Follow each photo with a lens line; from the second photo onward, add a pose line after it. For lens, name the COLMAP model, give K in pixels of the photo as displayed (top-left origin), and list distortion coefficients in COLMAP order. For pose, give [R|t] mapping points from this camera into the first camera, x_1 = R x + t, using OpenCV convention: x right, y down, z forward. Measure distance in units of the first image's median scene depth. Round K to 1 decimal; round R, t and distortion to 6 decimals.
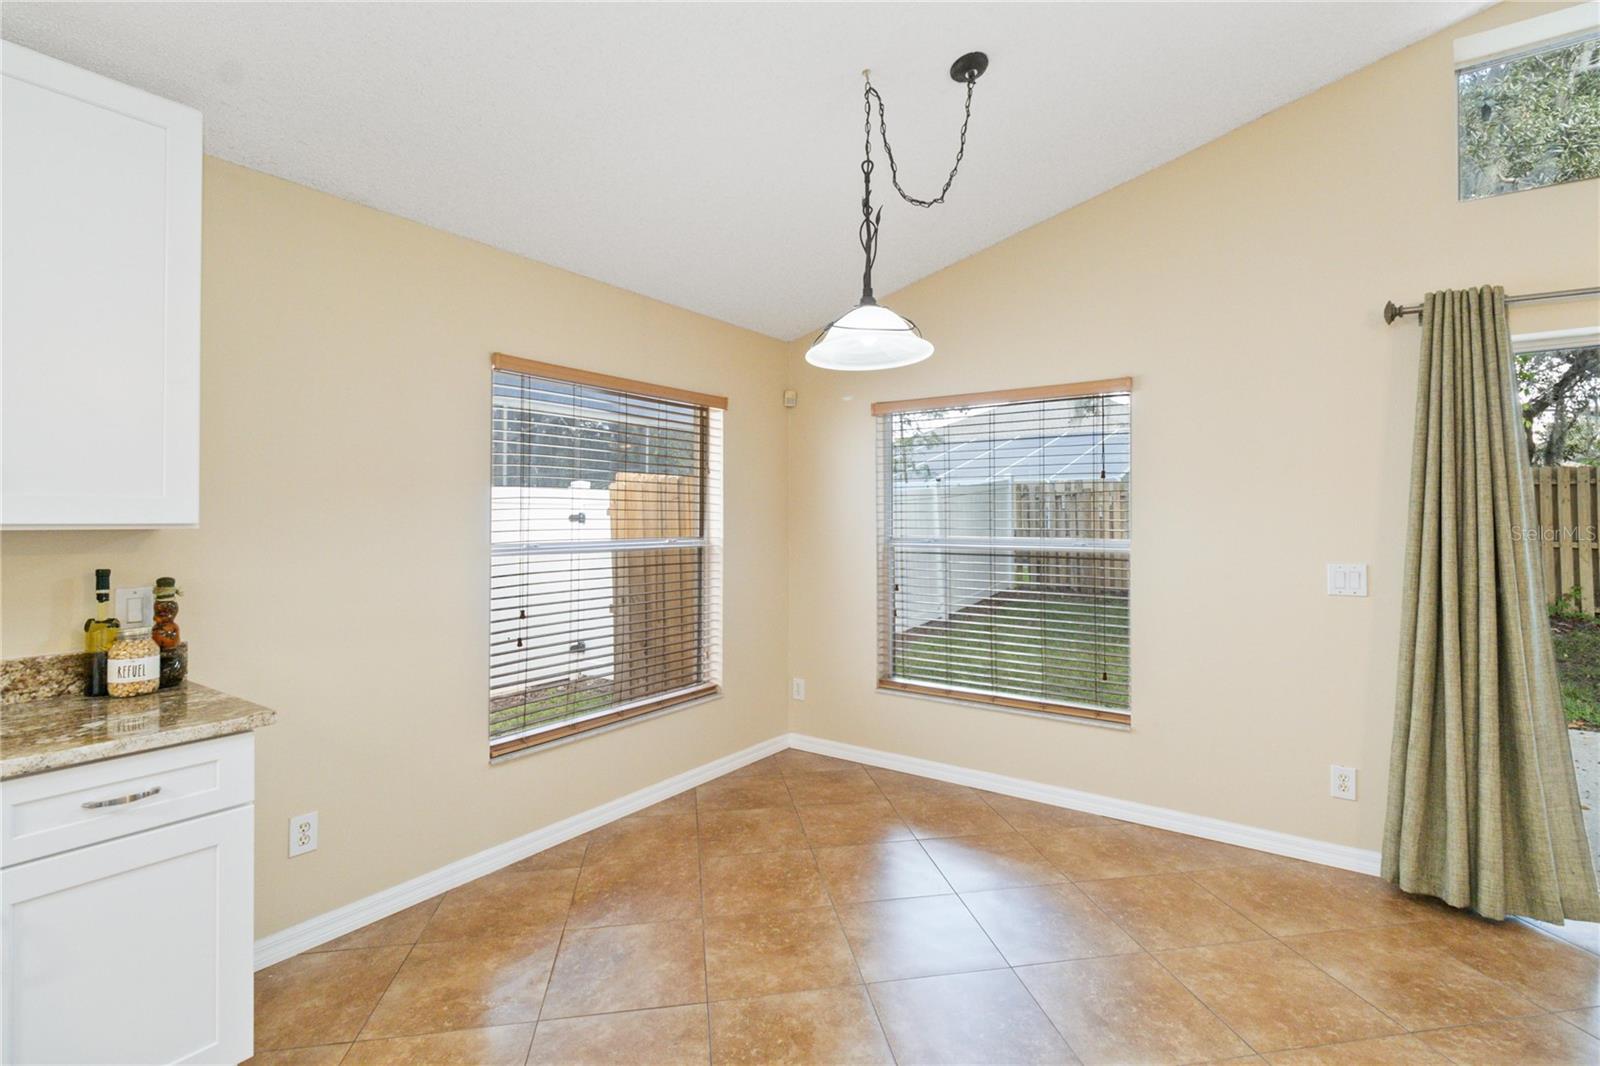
lens RADIAL K [[744.5, 0, 808.5], [0, 744.5, 510.0], [0, 0, 1]] dist [-0.005142, -0.000375]
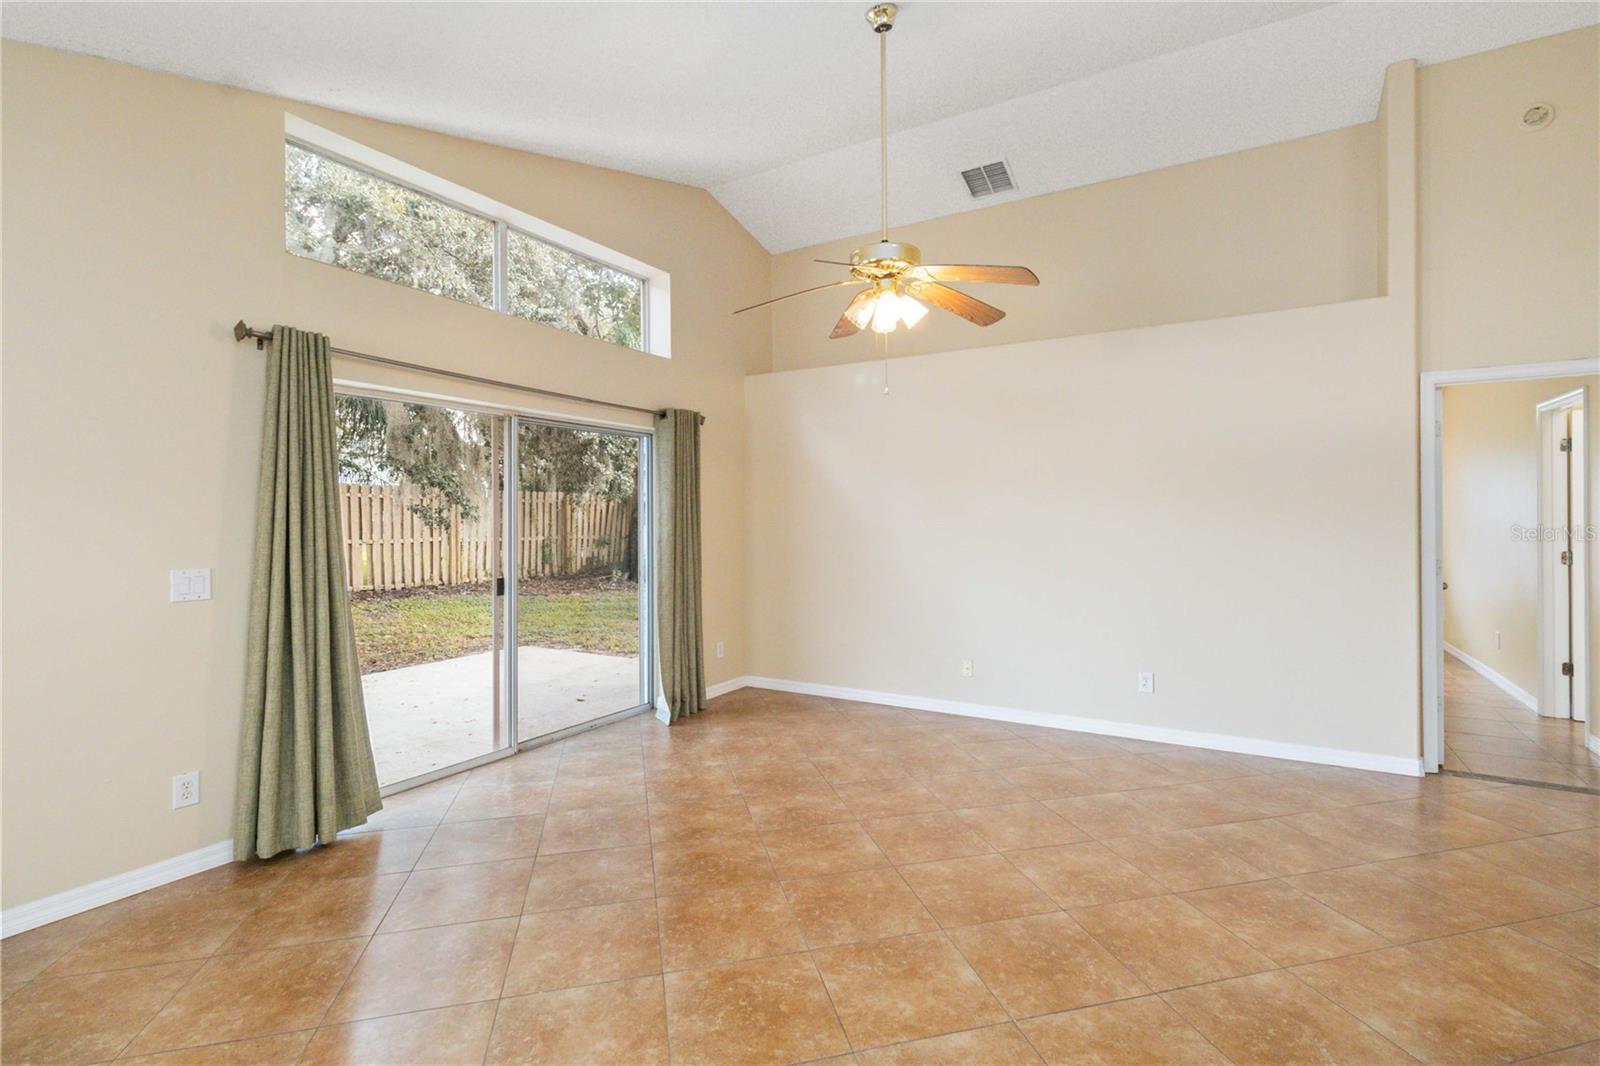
lens RADIAL K [[744.5, 0, 800.2], [0, 744.5, 523.3], [0, 0, 1]] dist [-0.005142, -0.000375]
pose [[-0.075713, -0.005190, 0.997116, -0.360799], [-0.004620, 0.999978, 0.004854, 0.002545], [-0.997119, -0.004239, -0.075735, 0.285558]]
